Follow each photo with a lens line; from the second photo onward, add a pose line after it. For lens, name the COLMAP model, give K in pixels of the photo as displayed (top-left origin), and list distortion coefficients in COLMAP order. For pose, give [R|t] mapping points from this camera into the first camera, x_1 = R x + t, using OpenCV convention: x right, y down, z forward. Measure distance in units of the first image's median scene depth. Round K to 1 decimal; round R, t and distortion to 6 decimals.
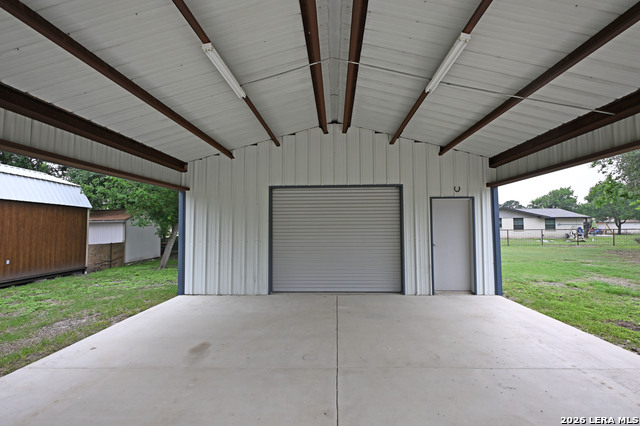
lens RADIAL K [[313.0, 0, 320.8], [0, 313.0, 213.3], [0, 0, 1]] dist [0.000271, -0.000173]
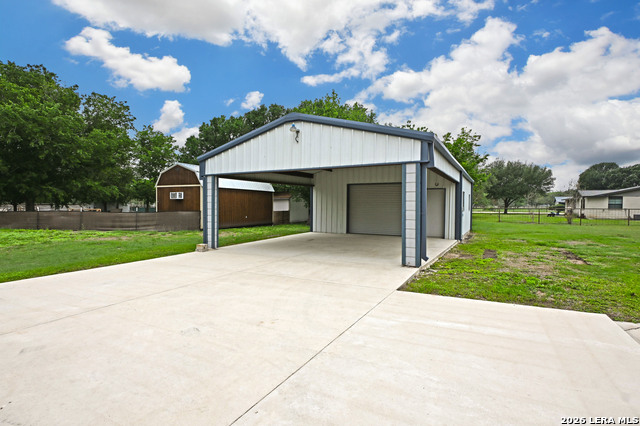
lens RADIAL K [[313.0, 0, 320.1], [0, 313.0, 210.5], [0, 0, 1]] dist [0.000271, -0.000173]
pose [[0.897337, 0.023271, -0.440731, 0.354511], [0.006005, 0.997873, 0.064916, -0.025243], [0.441304, -0.060898, 0.895289, -0.582760]]
